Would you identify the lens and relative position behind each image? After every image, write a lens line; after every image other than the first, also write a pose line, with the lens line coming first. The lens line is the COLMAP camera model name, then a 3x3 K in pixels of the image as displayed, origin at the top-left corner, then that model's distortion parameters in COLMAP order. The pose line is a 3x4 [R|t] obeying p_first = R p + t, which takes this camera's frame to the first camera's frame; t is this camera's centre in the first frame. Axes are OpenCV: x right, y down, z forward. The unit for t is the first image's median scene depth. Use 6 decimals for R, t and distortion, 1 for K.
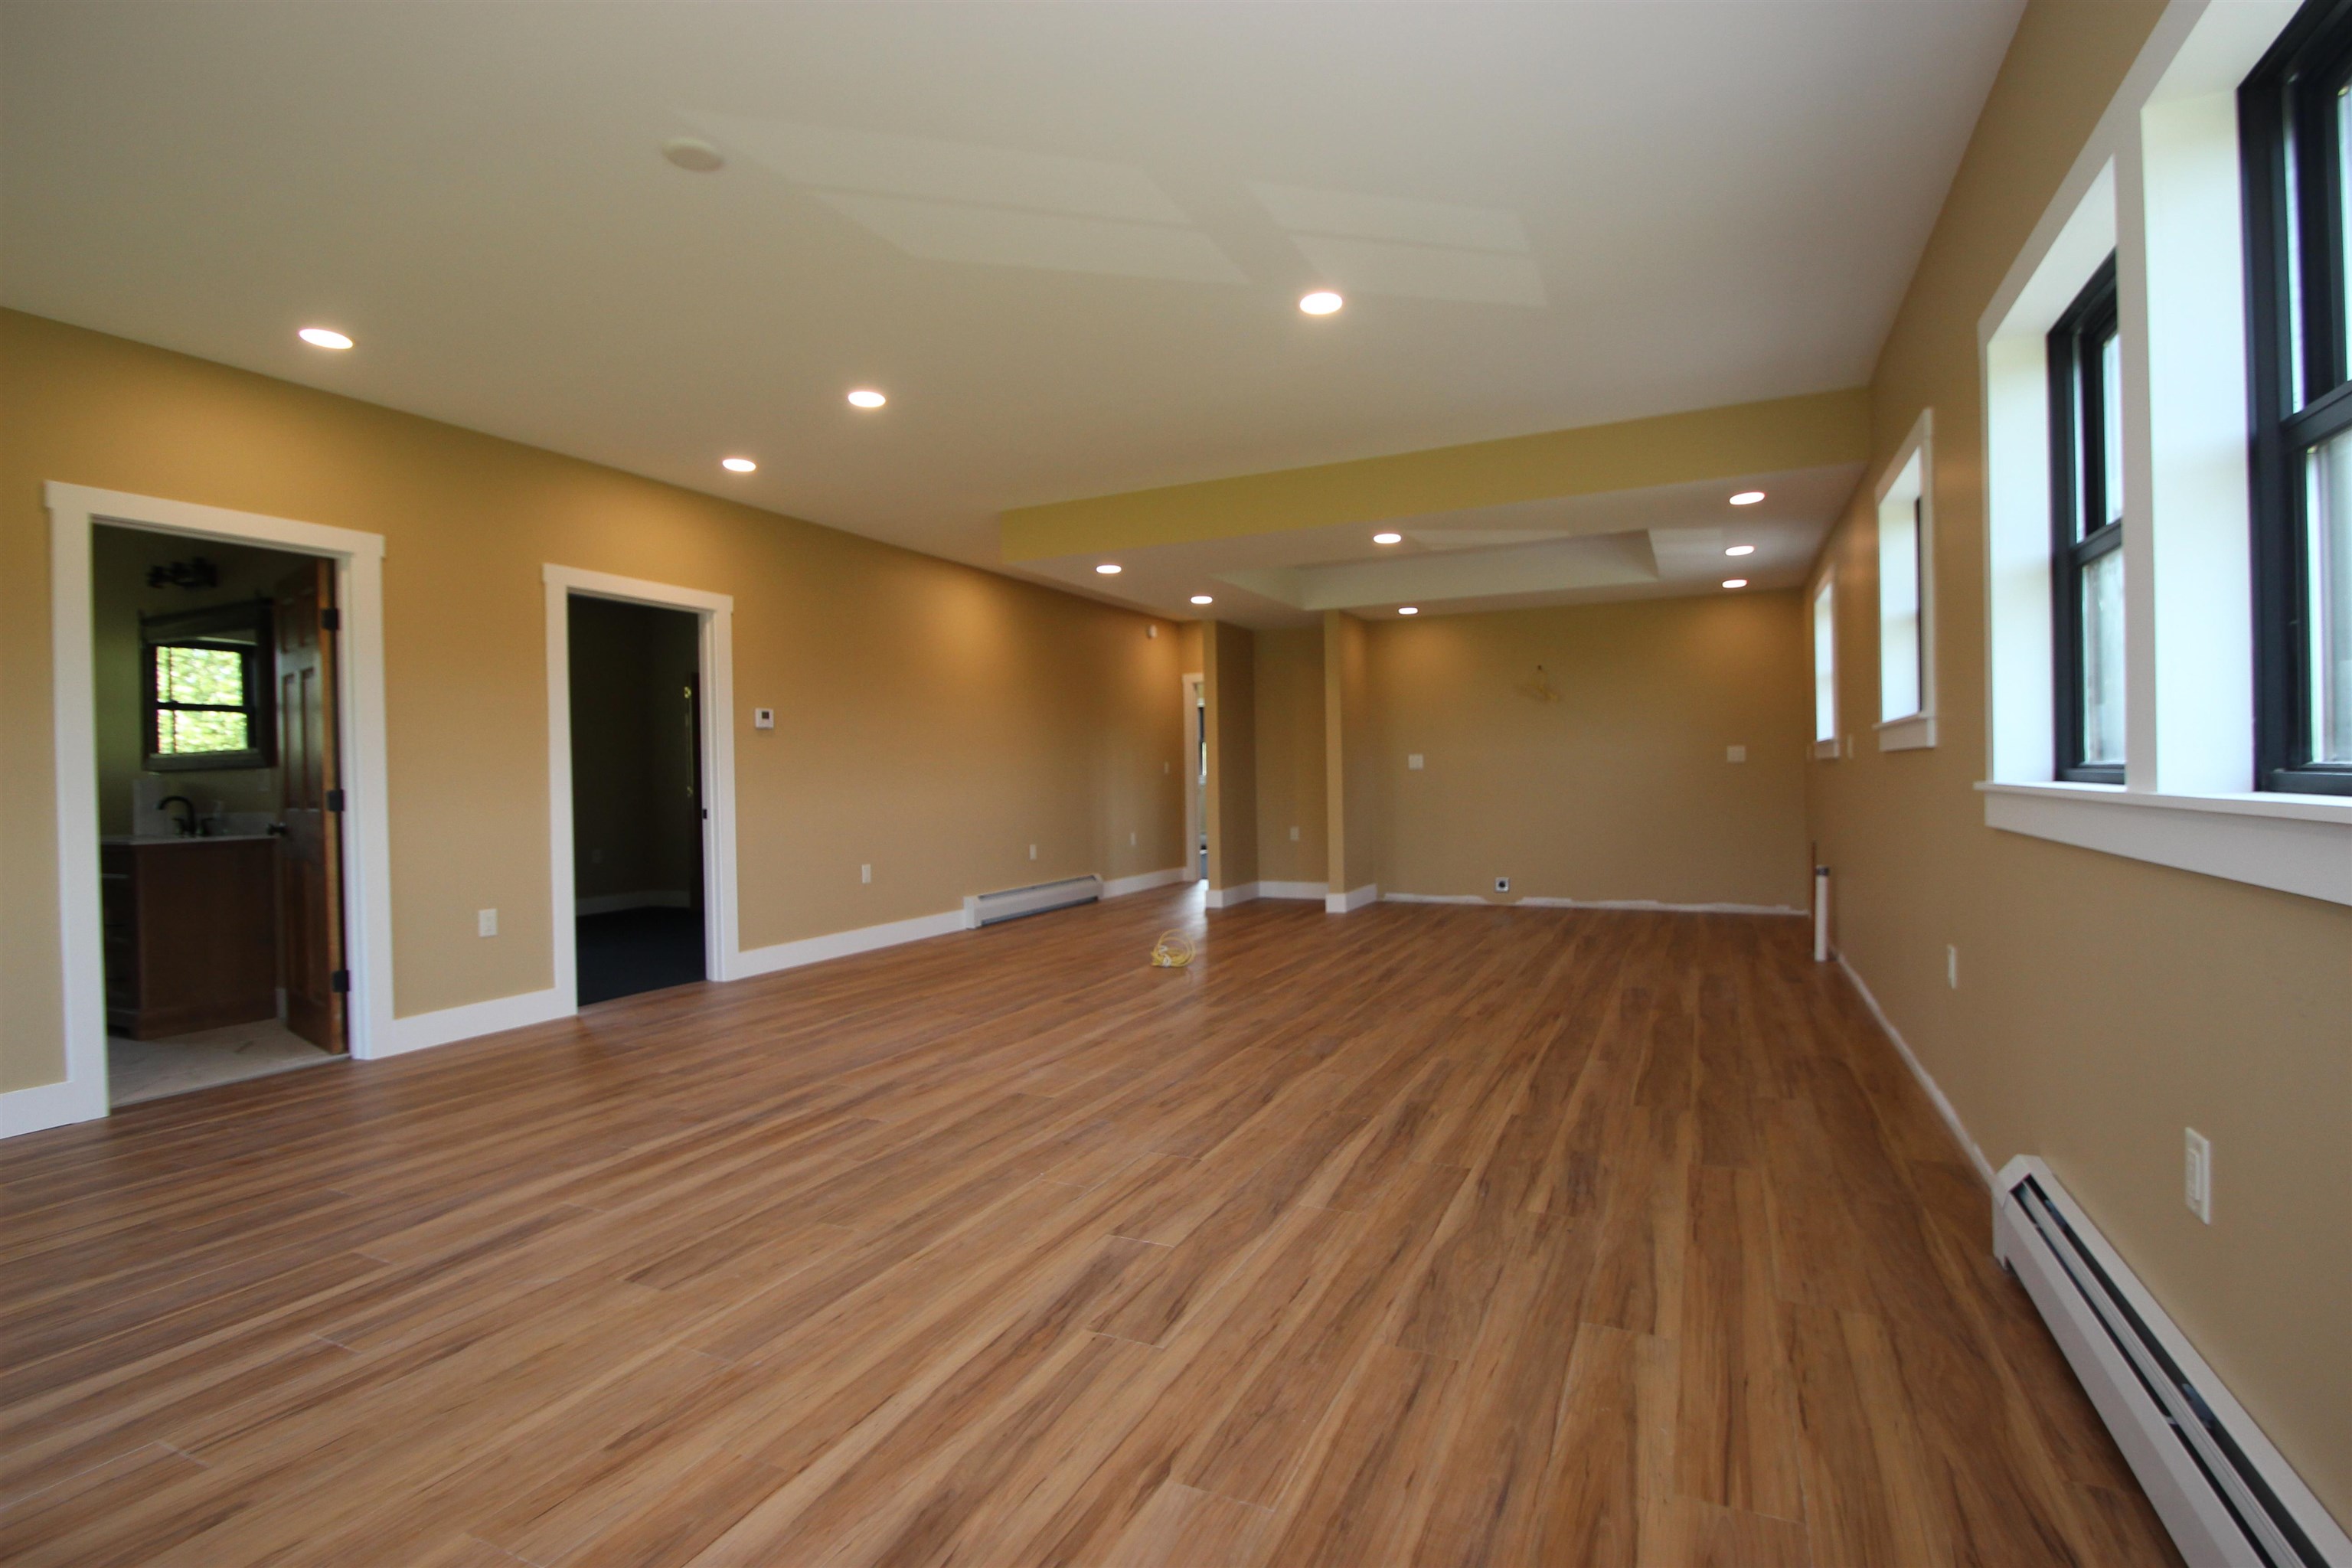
lens RADIAL K [[1093.3, 0, 1209.5], [0, 1093.3, 782.5], [0, 0, 1]] dist [0.013291, -0.017452]
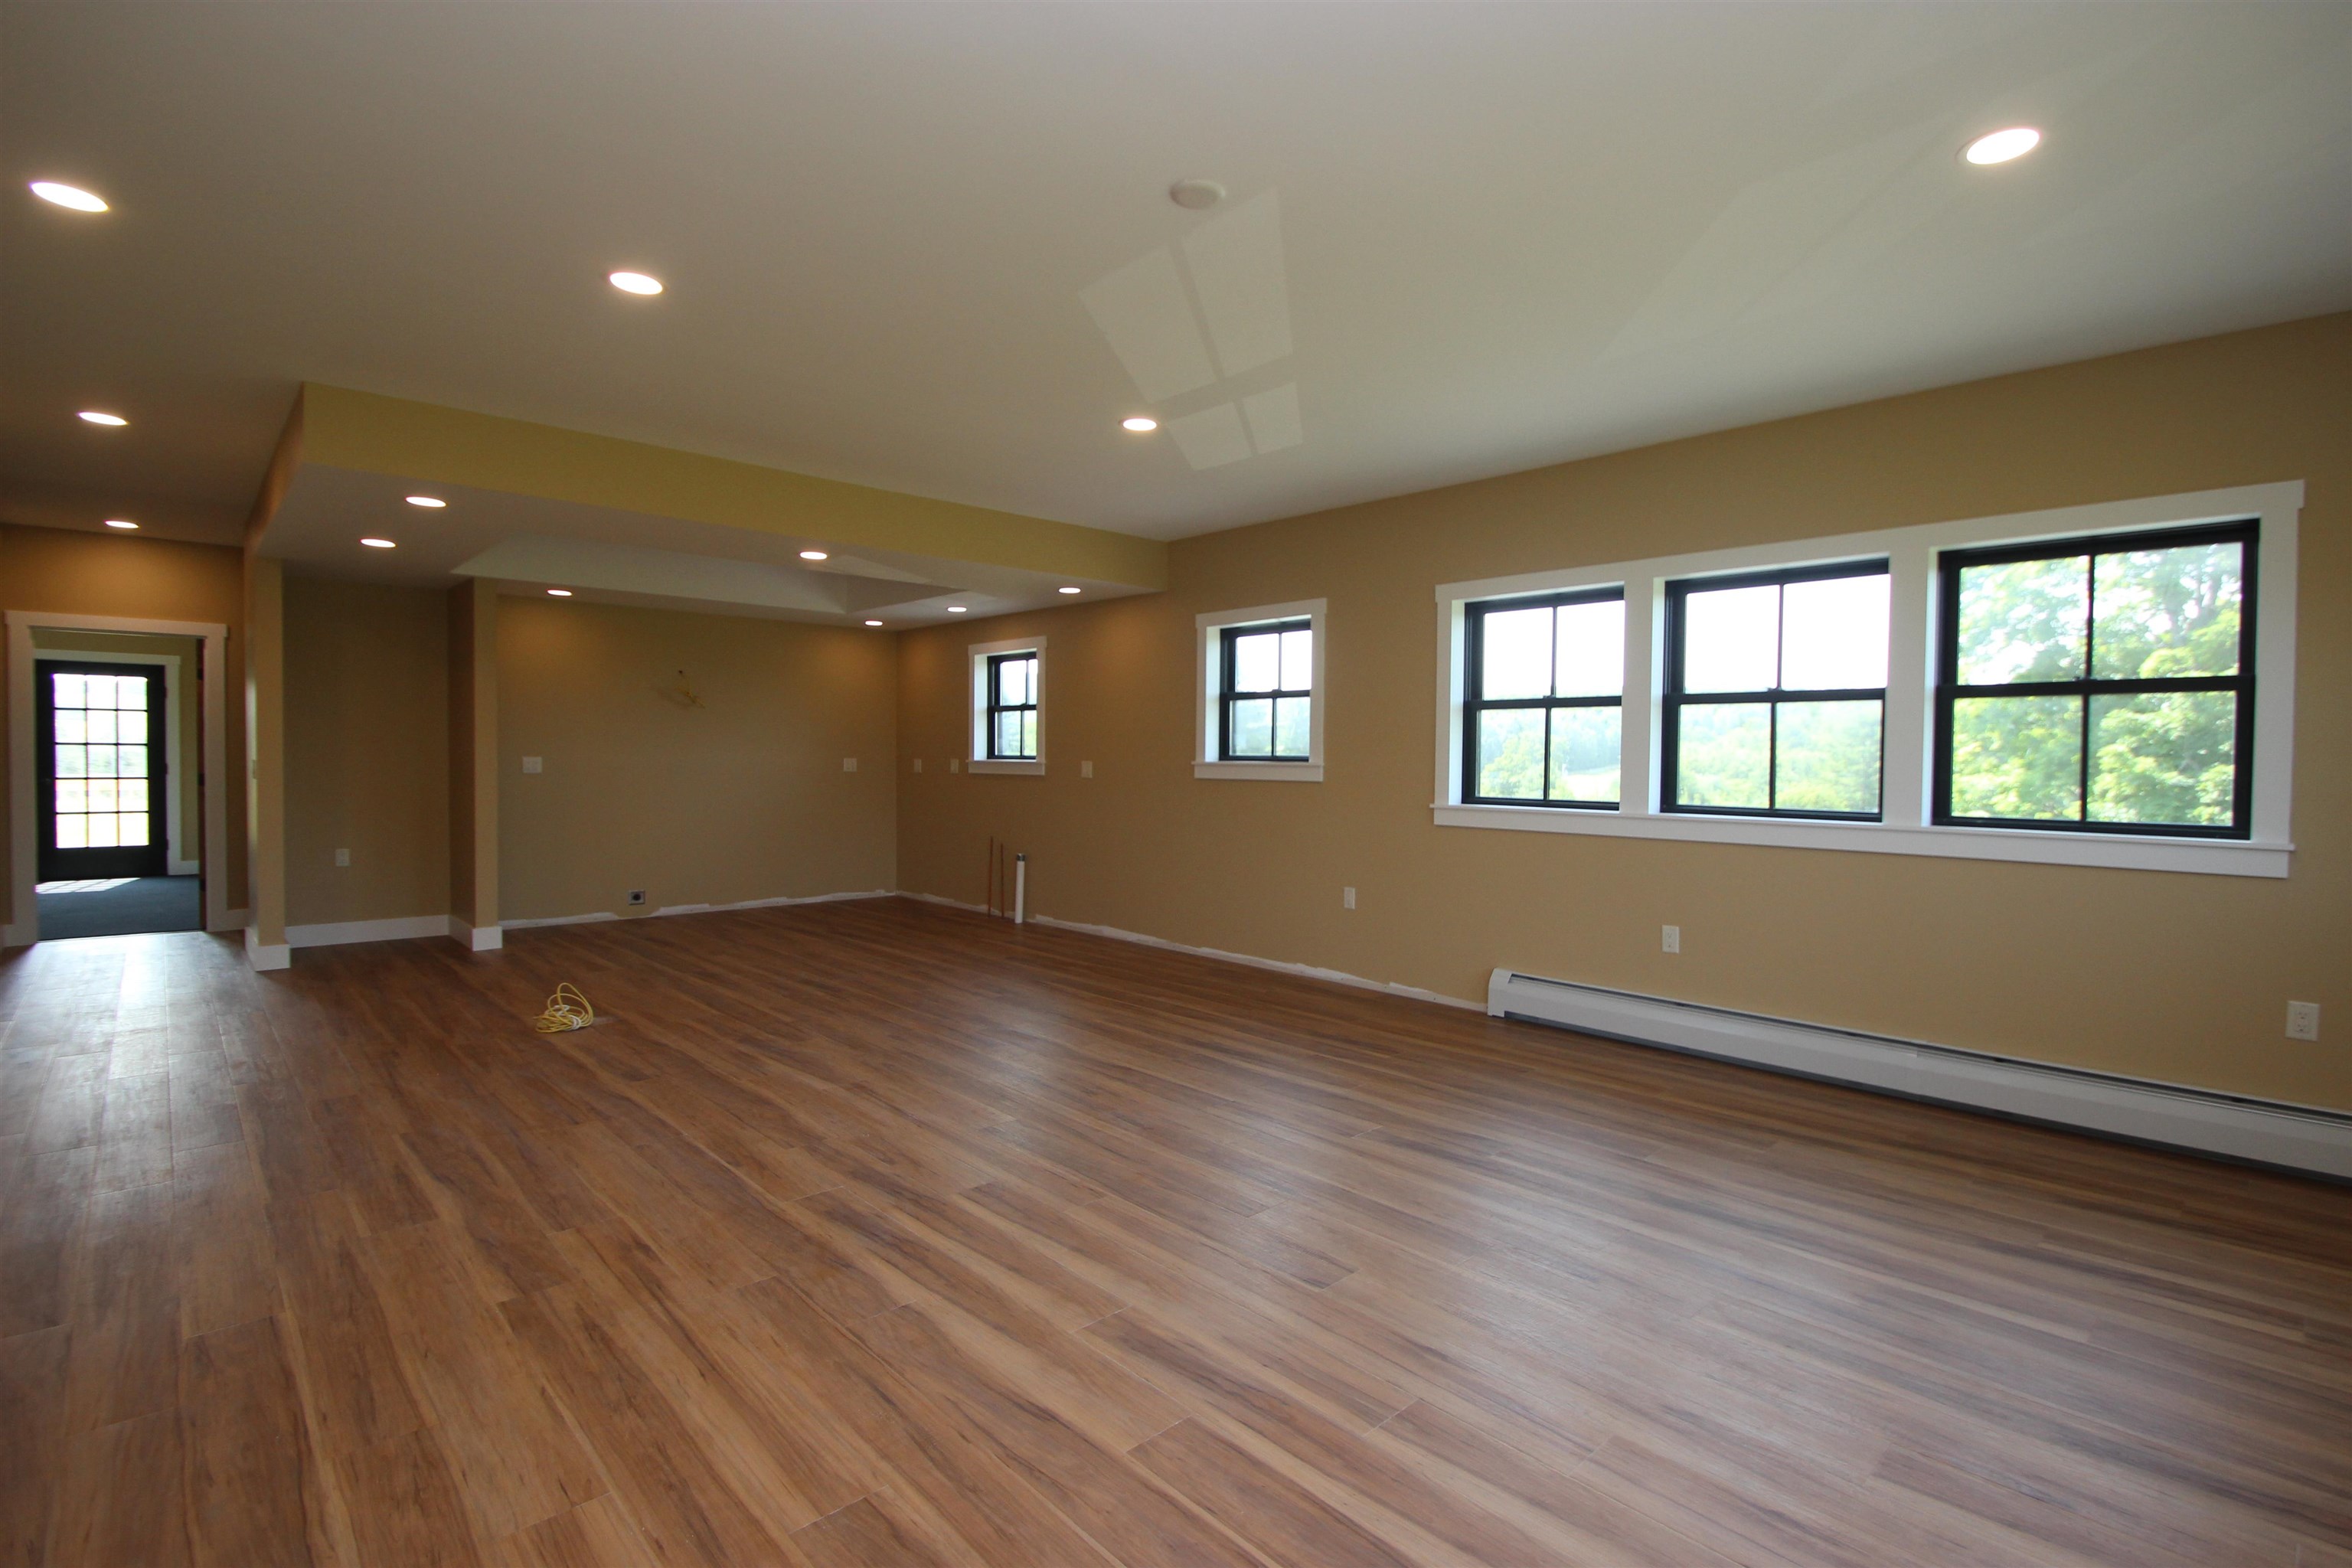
lens RADIAL K [[1093.3, 0, 1209.5], [0, 1093.3, 782.5], [0, 0, 1]] dist [0.013291, -0.017452]
pose [[0.366276, -0.000257, 0.930506, -1.074465], [-0.009469, 0.999947, 0.004003, -0.035235], [-0.930458, -0.010277, 0.366254, 0.480295]]
